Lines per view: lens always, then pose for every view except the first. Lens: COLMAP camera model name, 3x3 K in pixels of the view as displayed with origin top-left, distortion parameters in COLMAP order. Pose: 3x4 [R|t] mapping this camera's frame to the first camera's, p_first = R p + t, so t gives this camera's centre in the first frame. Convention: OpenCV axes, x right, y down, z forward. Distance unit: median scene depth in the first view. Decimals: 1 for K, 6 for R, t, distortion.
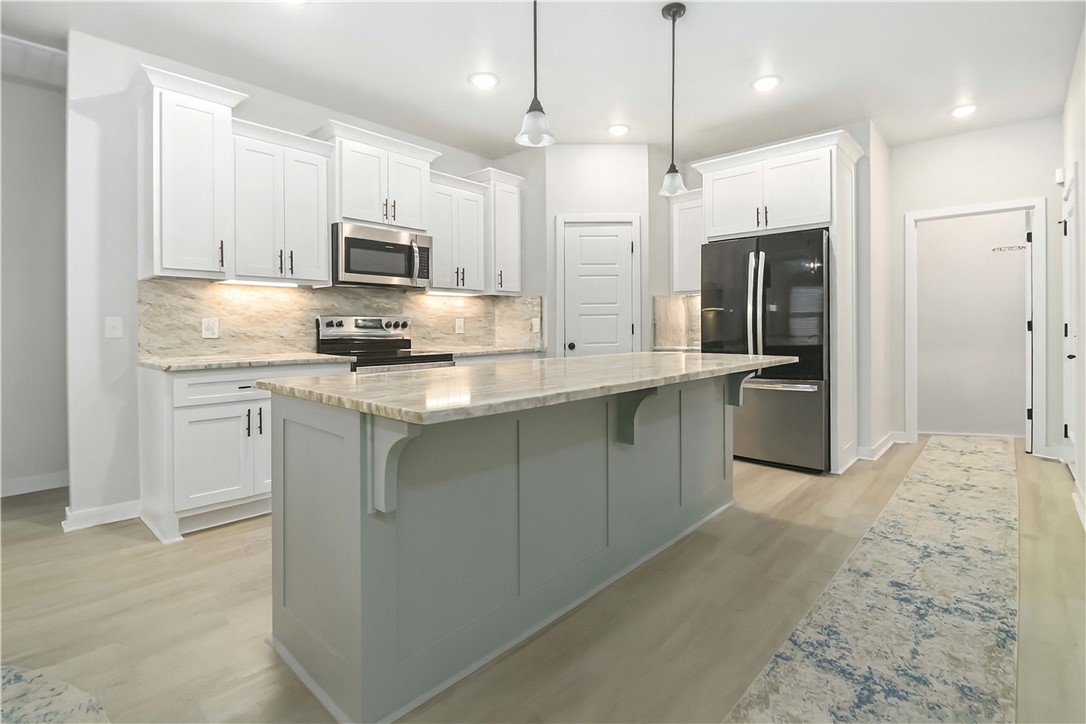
lens RADIAL K [[515.2, 0, 557.6], [0, 515.2, 348.1], [0, 0, 1]] dist [-0.020737, -0.000298]
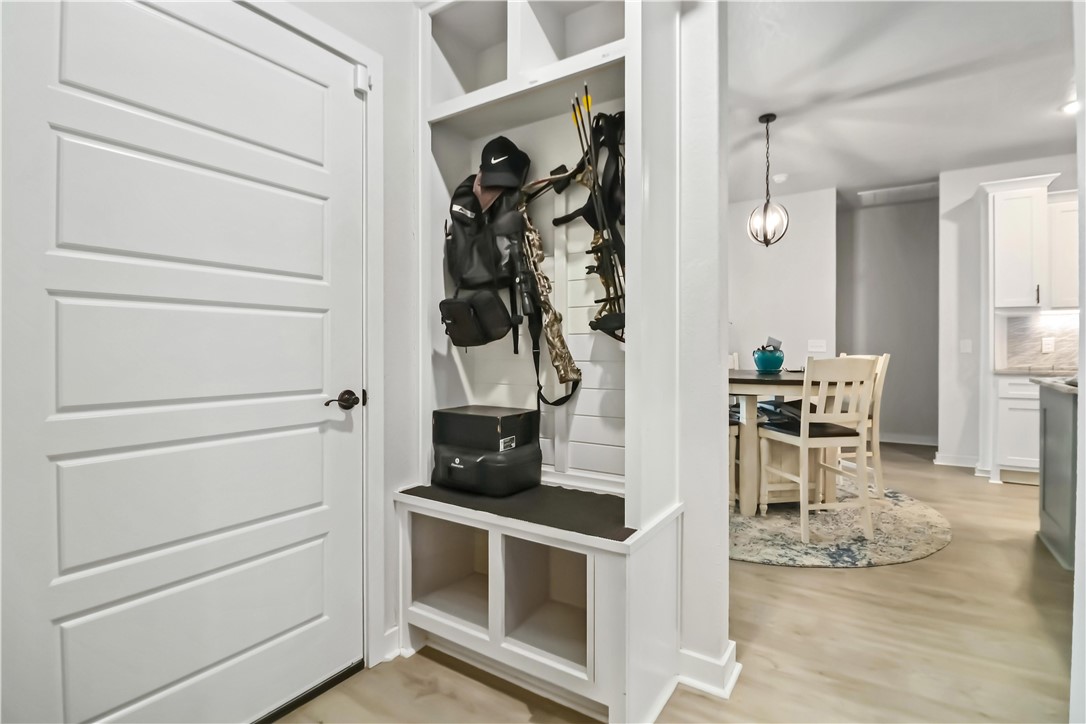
lens RADIAL K [[515.2, 0, 557.6], [0, 515.2, 348.1], [0, 0, 1]] dist [-0.020737, -0.000298]
pose [[0.154176, -0.006266, -0.988023, 0.516252], [-0.024083, 0.999659, -0.010098, 0.011048], [0.987750, 0.025352, 0.153973, -0.524102]]
